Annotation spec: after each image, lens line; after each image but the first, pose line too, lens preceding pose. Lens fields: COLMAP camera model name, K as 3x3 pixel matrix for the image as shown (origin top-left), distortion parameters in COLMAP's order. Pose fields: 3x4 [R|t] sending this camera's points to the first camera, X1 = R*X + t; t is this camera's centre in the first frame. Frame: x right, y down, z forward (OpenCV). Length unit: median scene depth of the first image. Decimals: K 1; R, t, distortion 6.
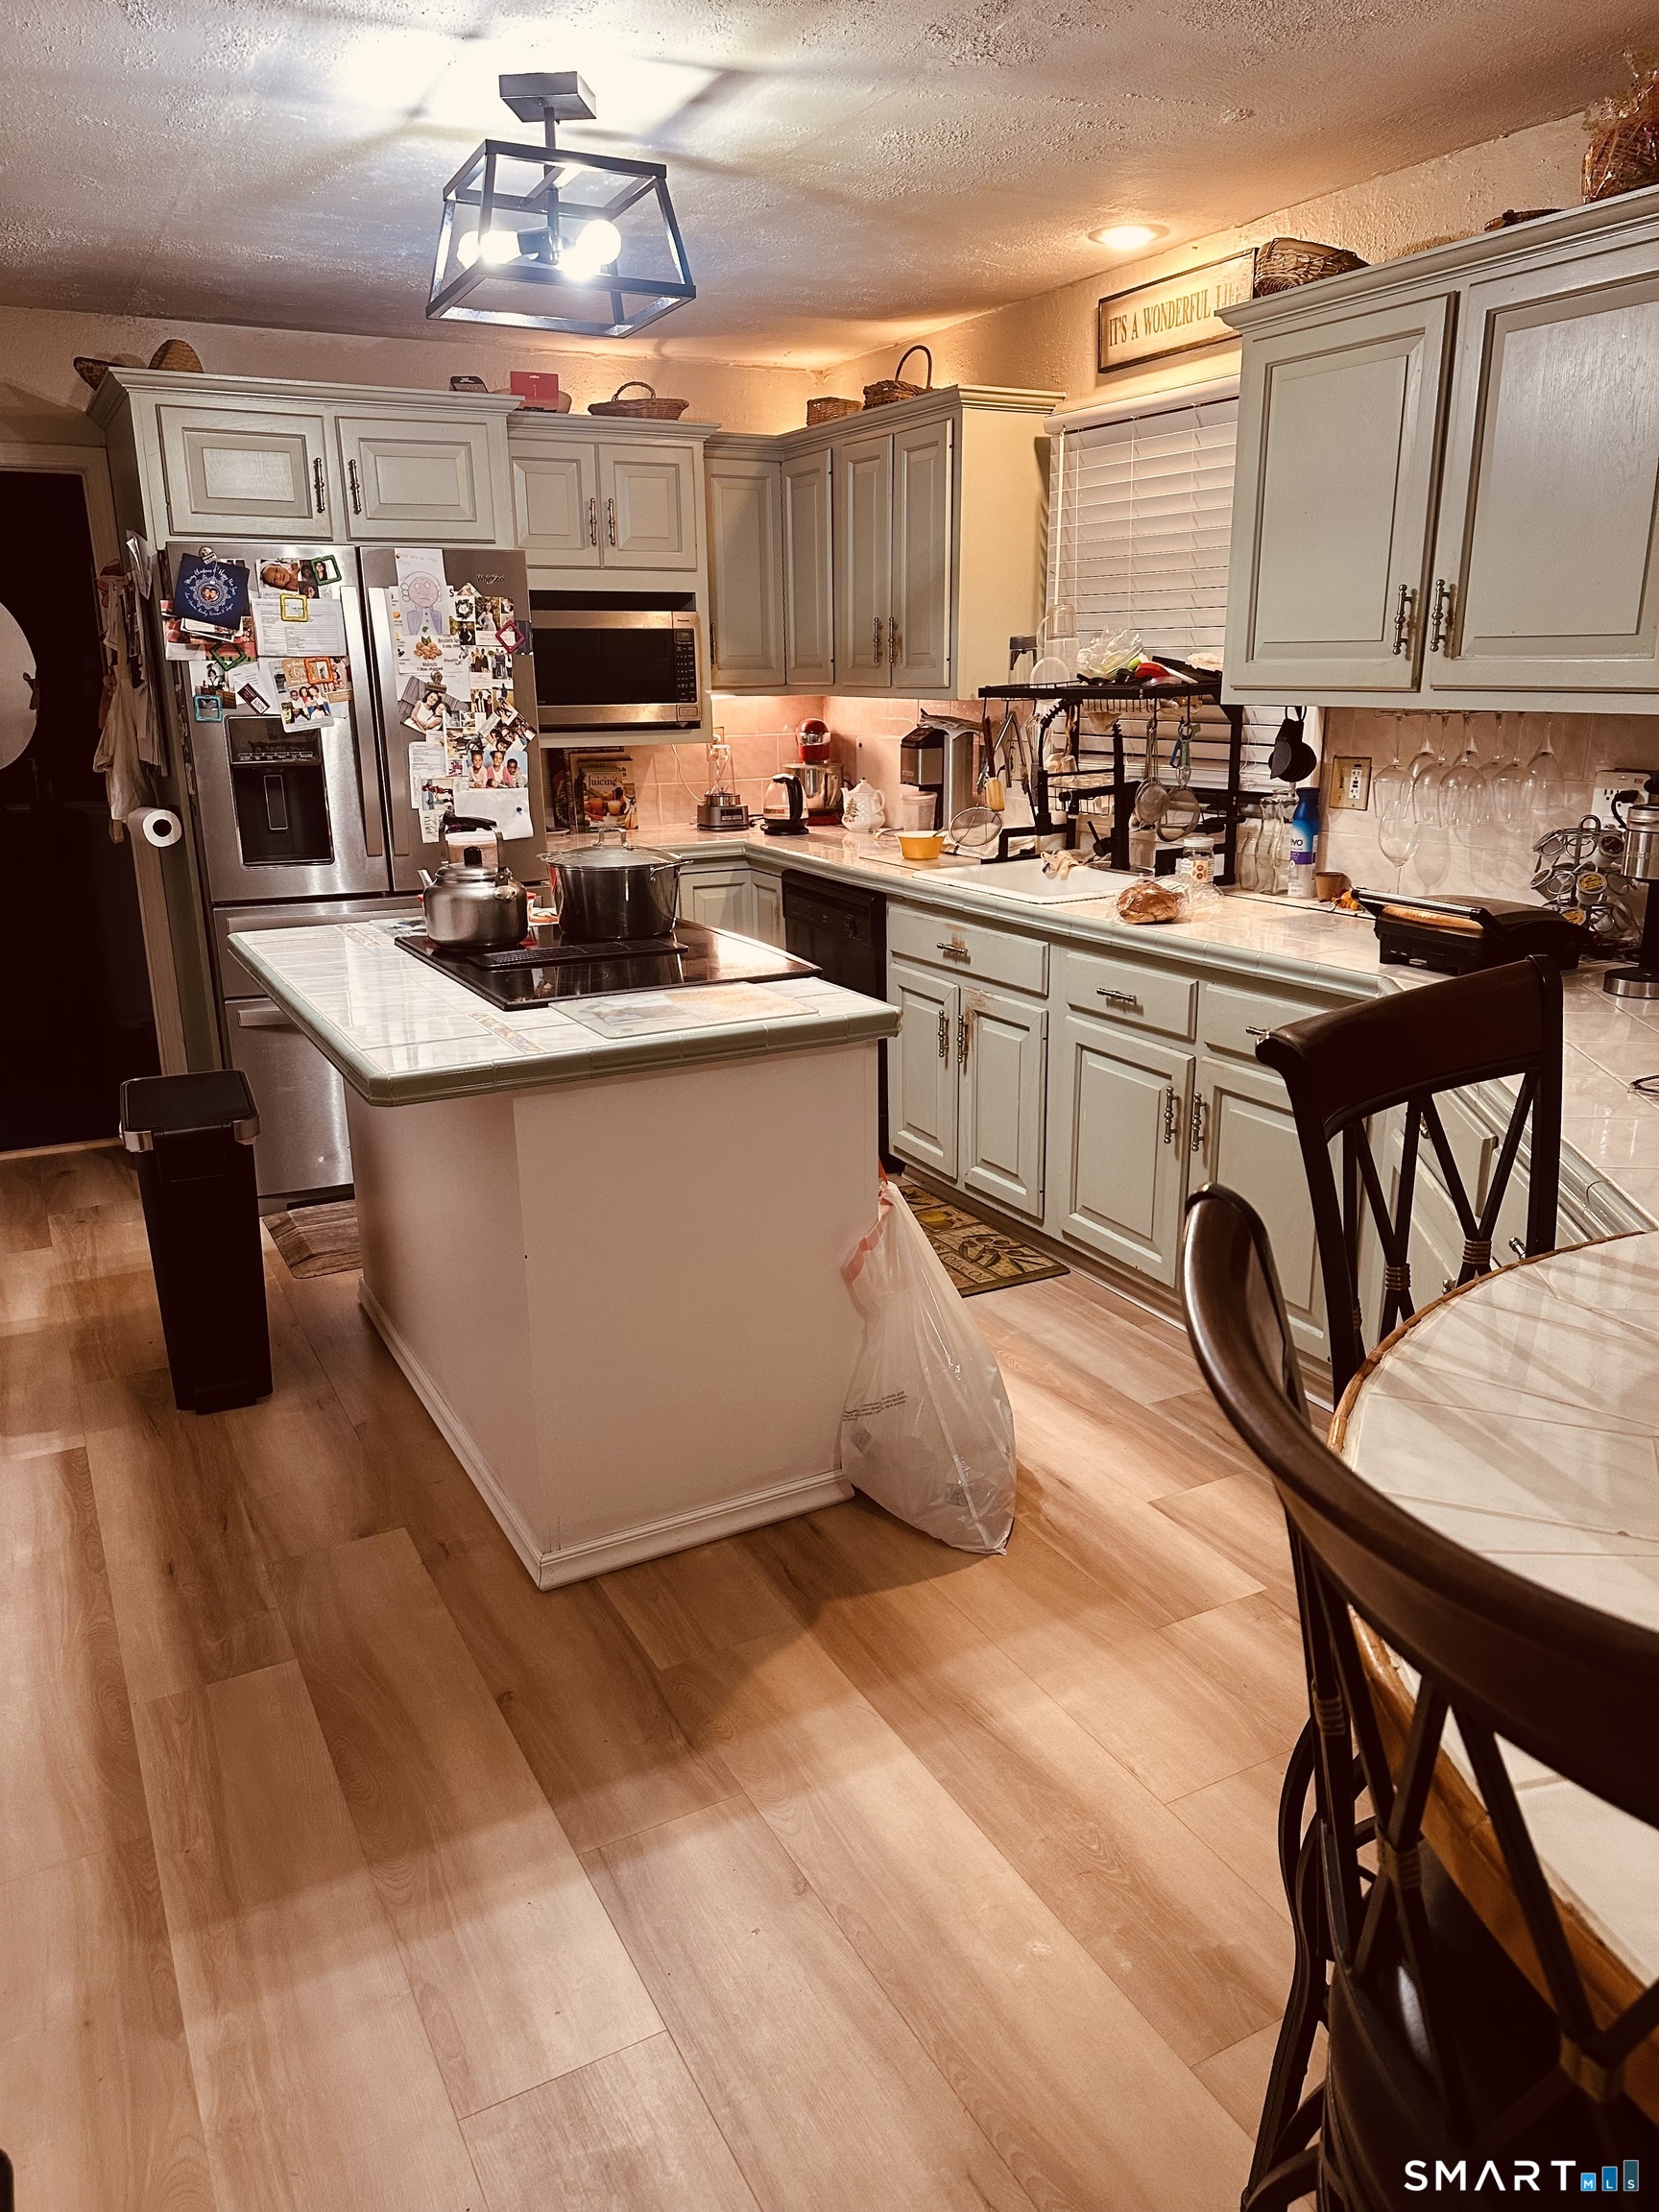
lens RADIAL K [[1528.7, 0, 791.5], [0, 1528.7, 1119.3], [0, 0, 1]] dist [0.028167, -0.044790]
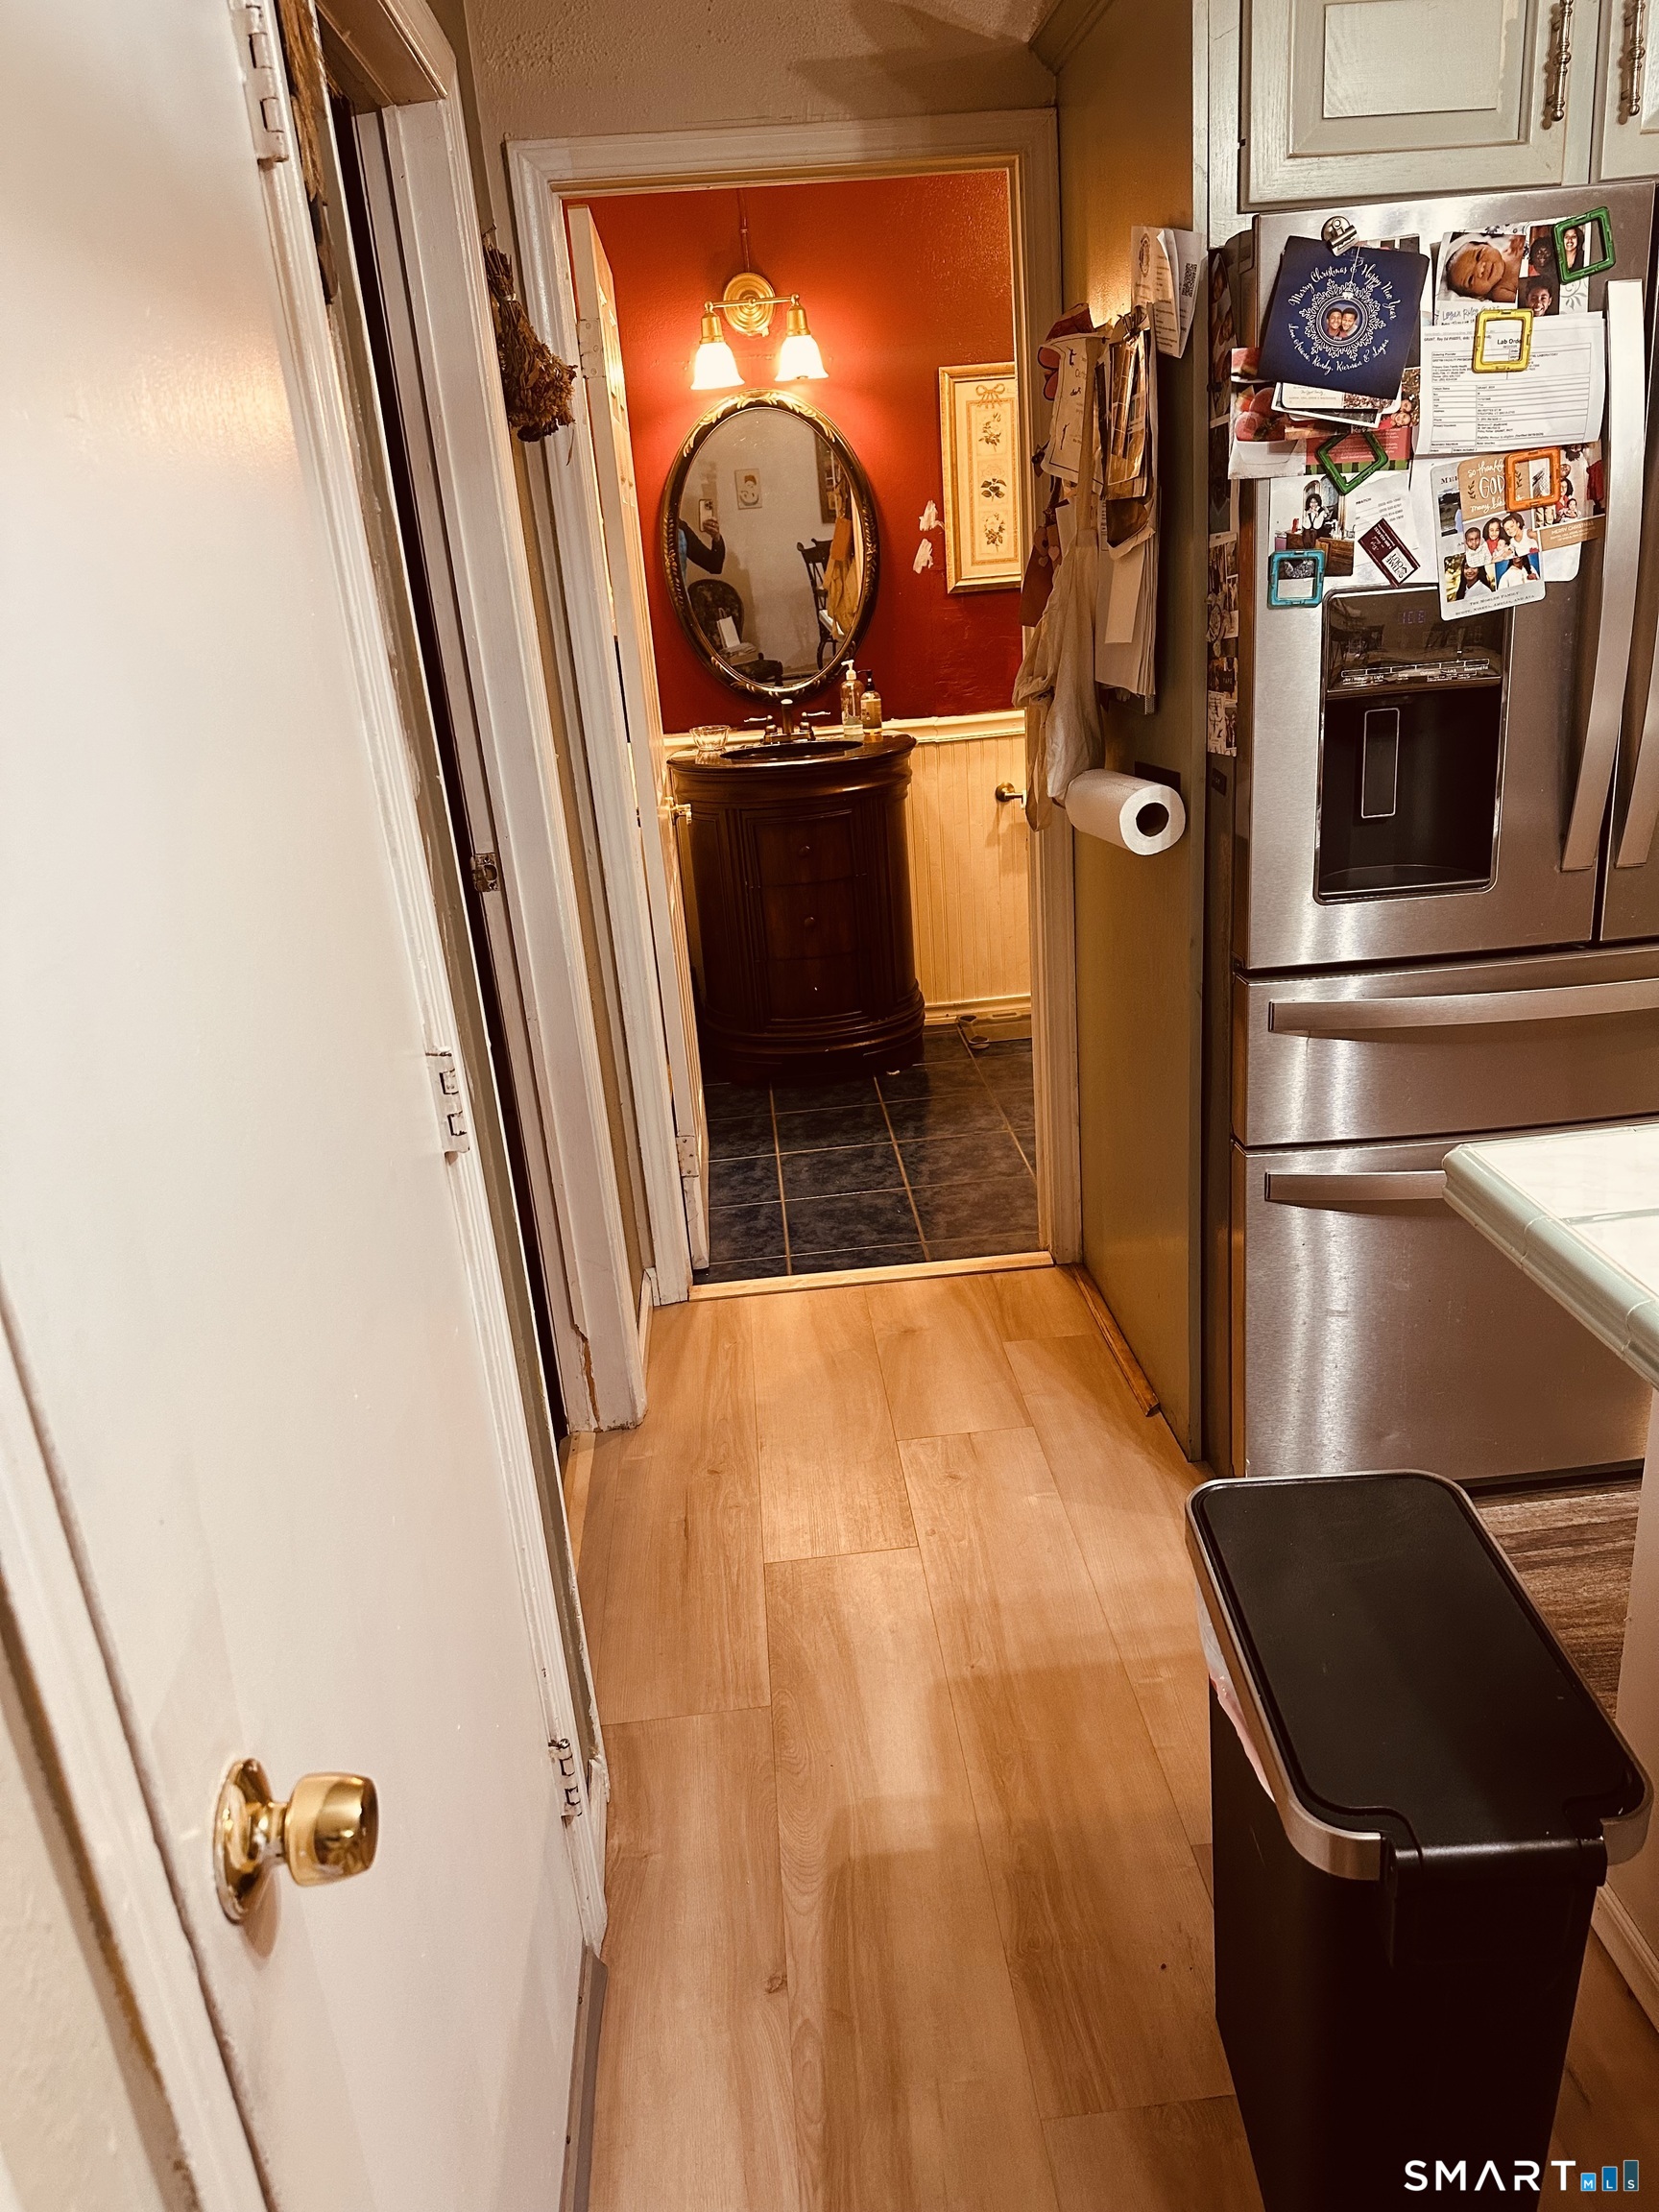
lens RADIAL K [[1542.6, 0, 829.5], [0, 1542.6, 1106.0], [0, 0, 1]] dist [0.055052, -0.090447]
pose [[0.914827, 0.070376, -0.397667, -0.304444], [-0.039968, 0.995642, 0.084257, -0.137193], [0.401864, -0.061186, 0.913653, 0.481624]]
